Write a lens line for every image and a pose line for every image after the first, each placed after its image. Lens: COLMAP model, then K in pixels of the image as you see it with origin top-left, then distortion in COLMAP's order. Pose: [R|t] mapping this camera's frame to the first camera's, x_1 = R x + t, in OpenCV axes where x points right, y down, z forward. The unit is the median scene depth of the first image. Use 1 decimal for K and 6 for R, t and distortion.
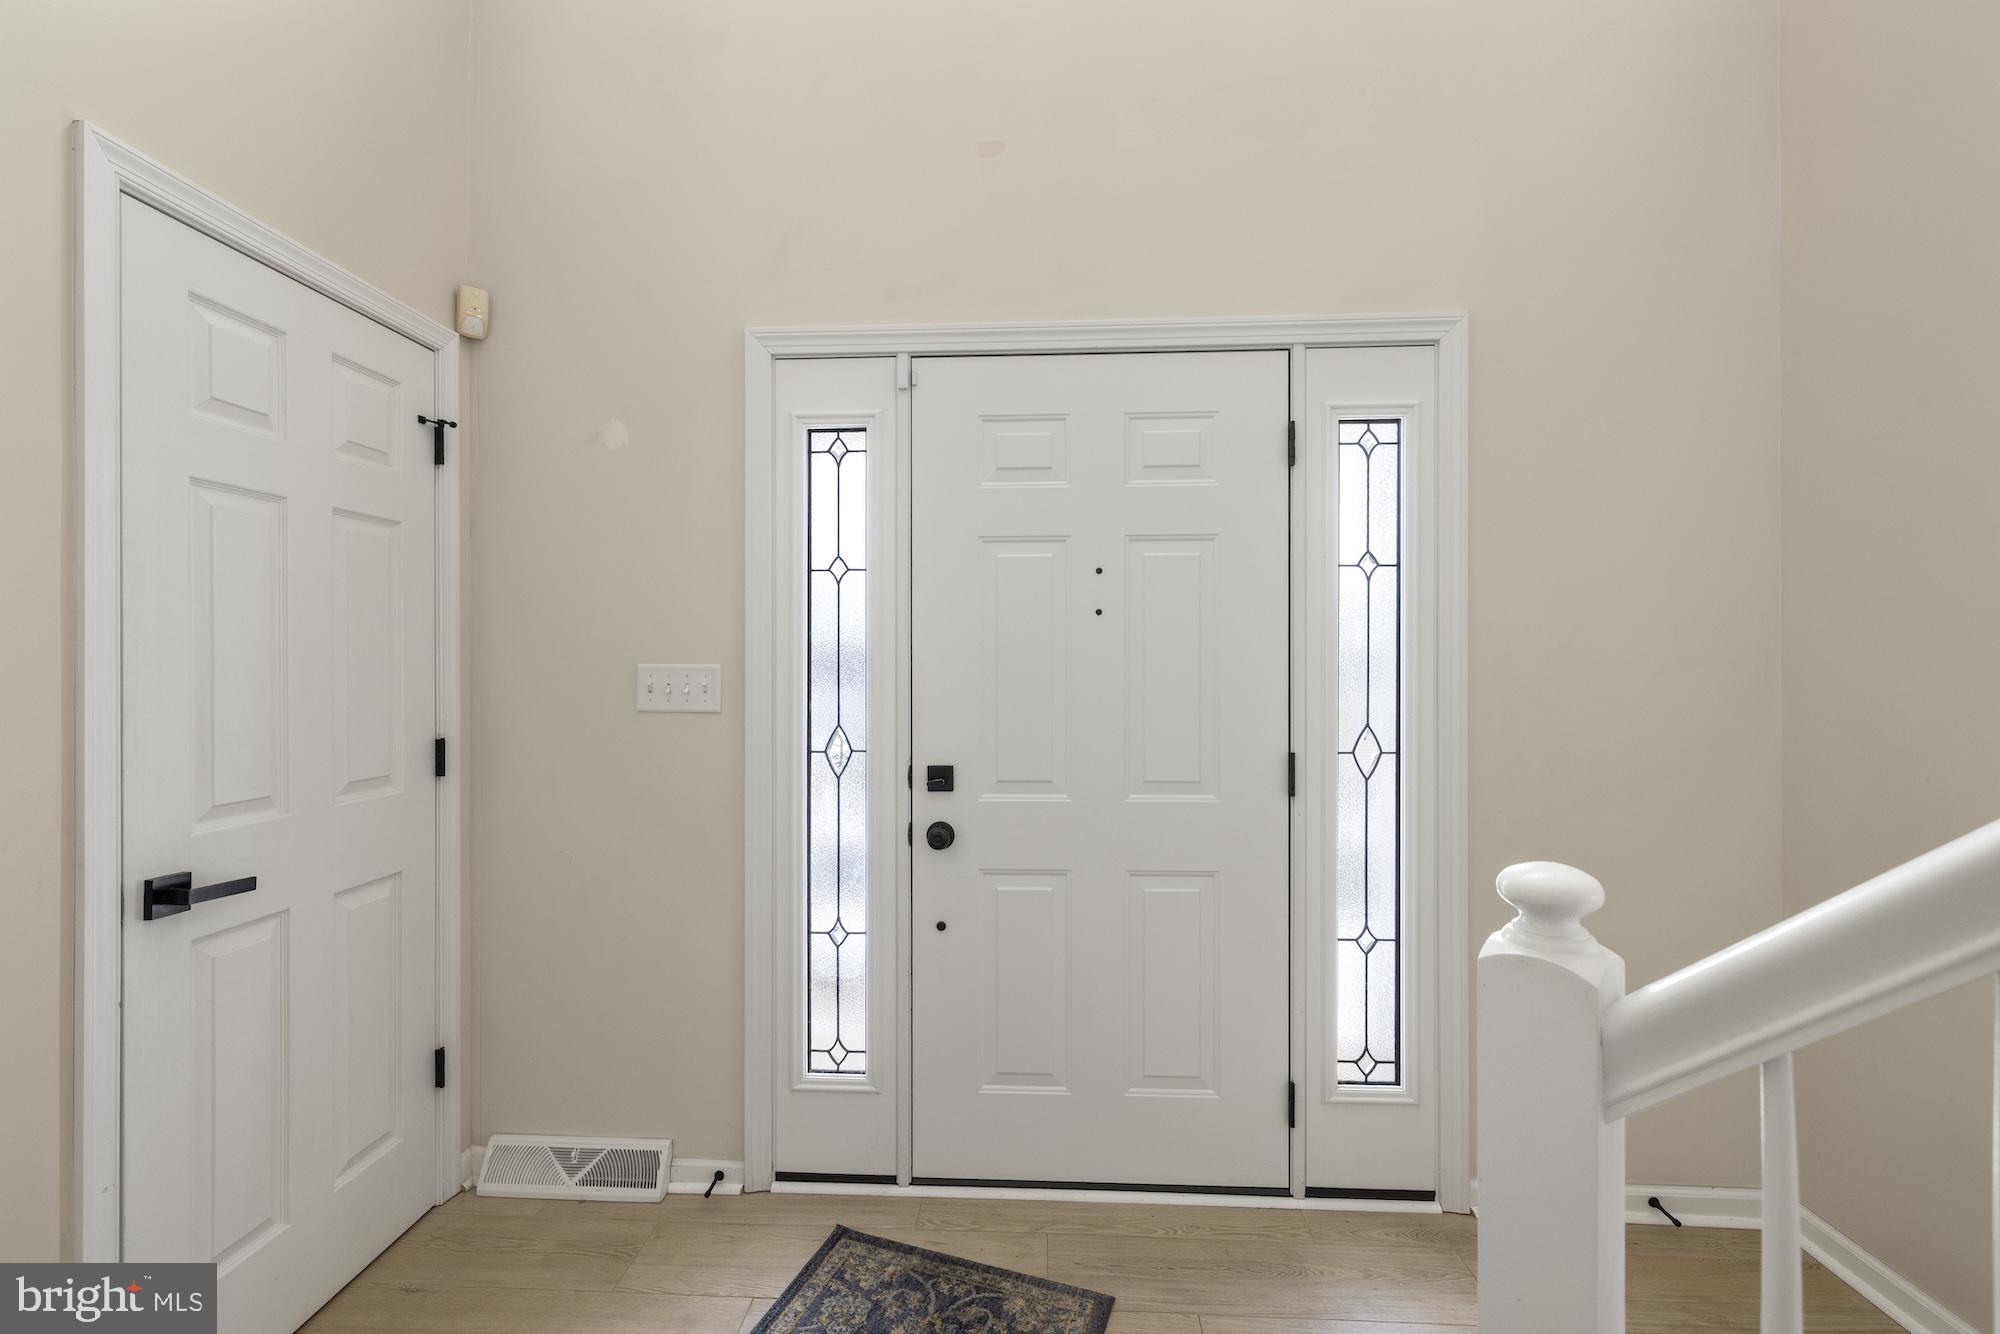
lens RADIAL K [[851.3, 0, 1013.9], [0, 851.3, 667.1], [0, 0, 1]] dist [-0.001897, 0.001102]
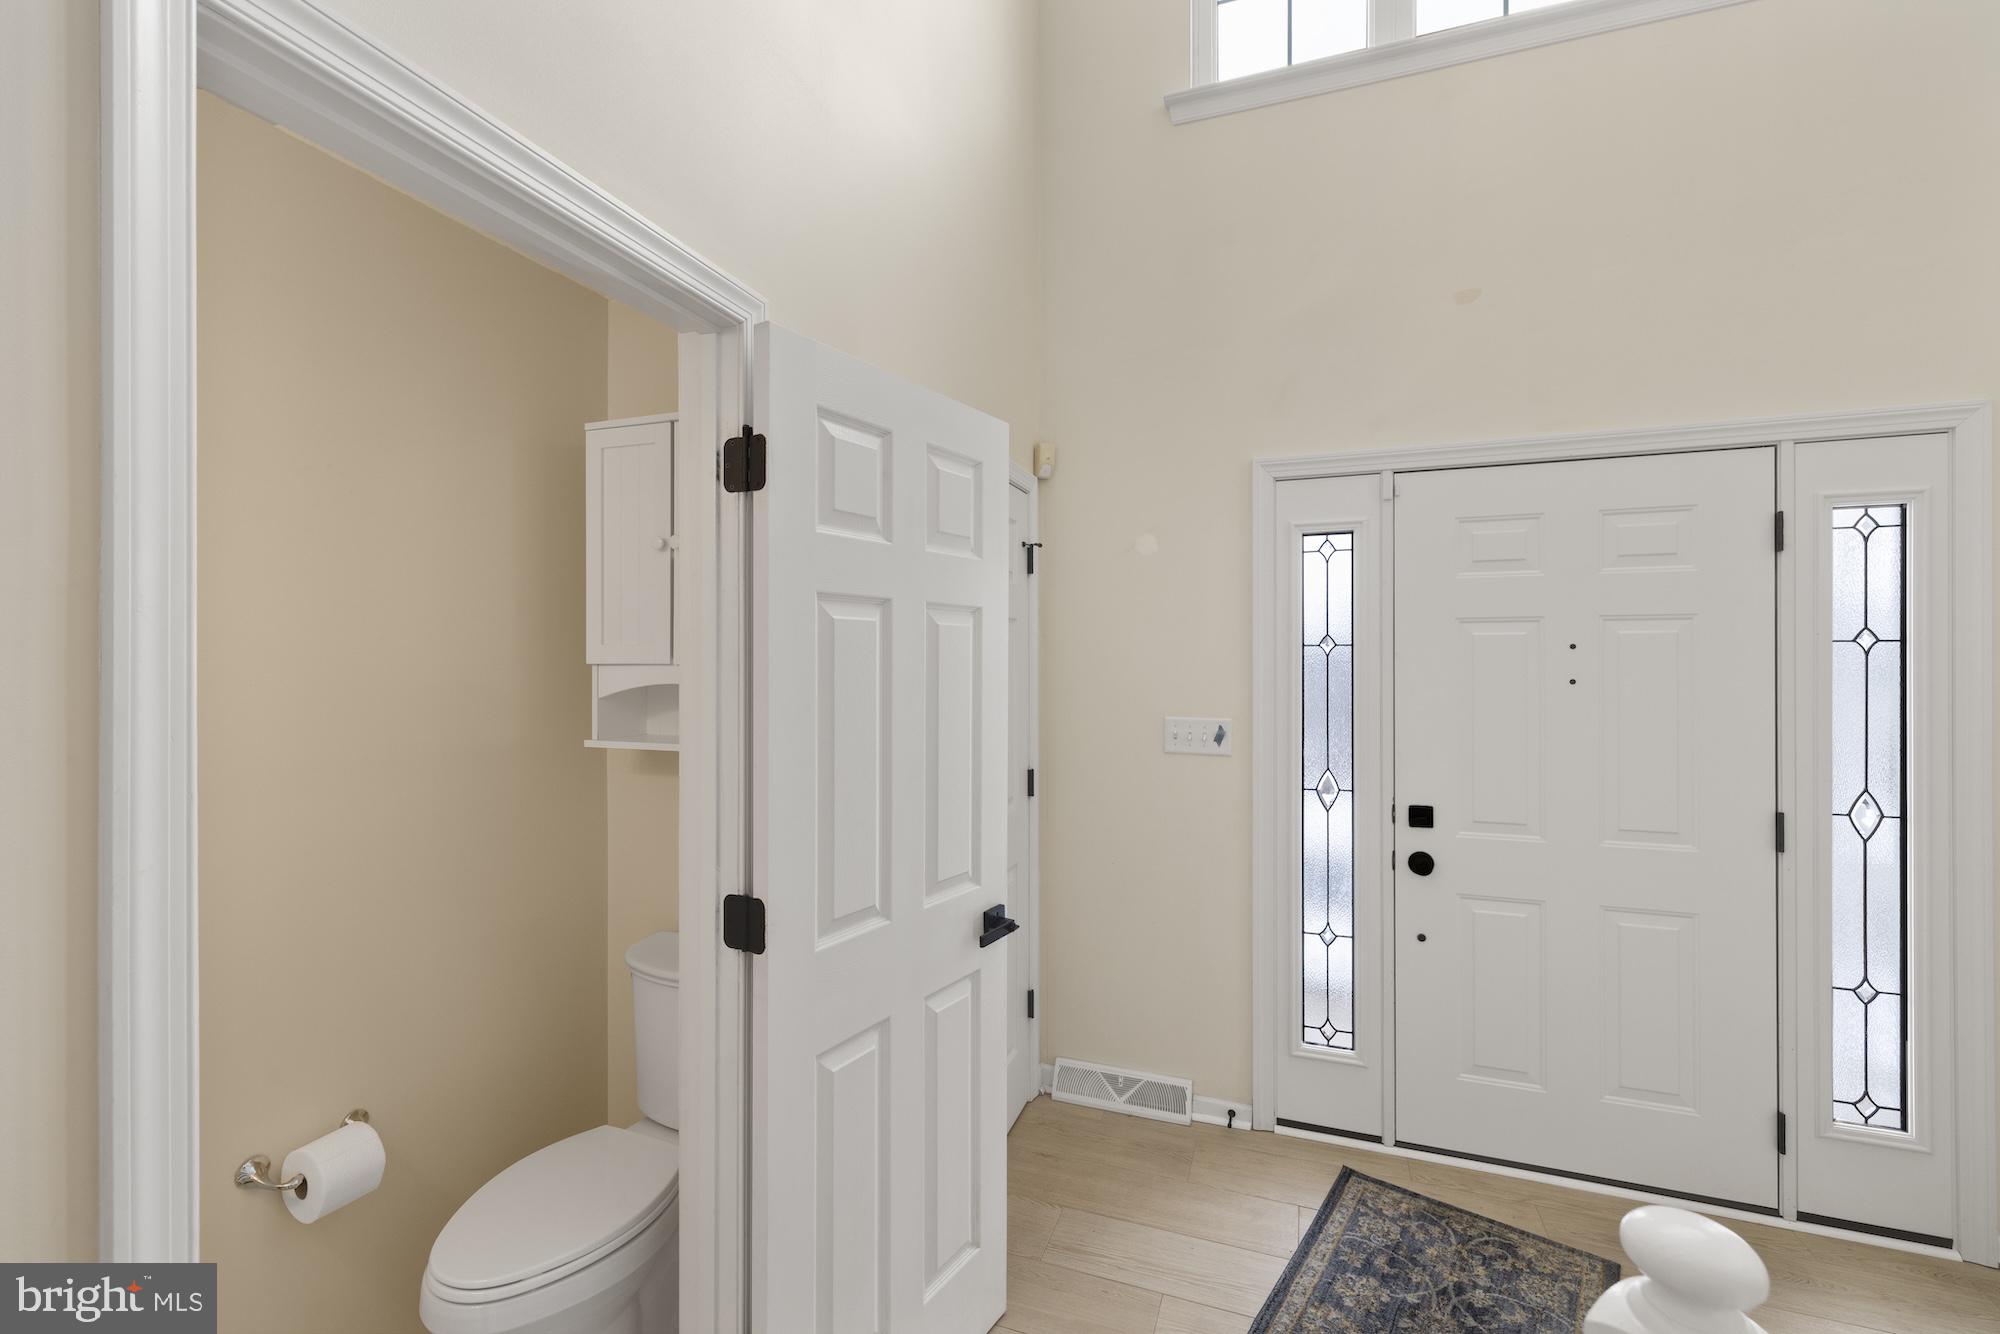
lens RADIAL K [[851.3, 0, 981.9], [0, 851.3, 655.7], [0, 0, 1]] dist [-0.001897, 0.001102]
pose [[0.952317, -0.000947, -0.305109, -0.316221], [-0.000231, 0.999993, -0.003824, -0.096037], [0.305110, 0.003712, 0.952310, -0.357595]]
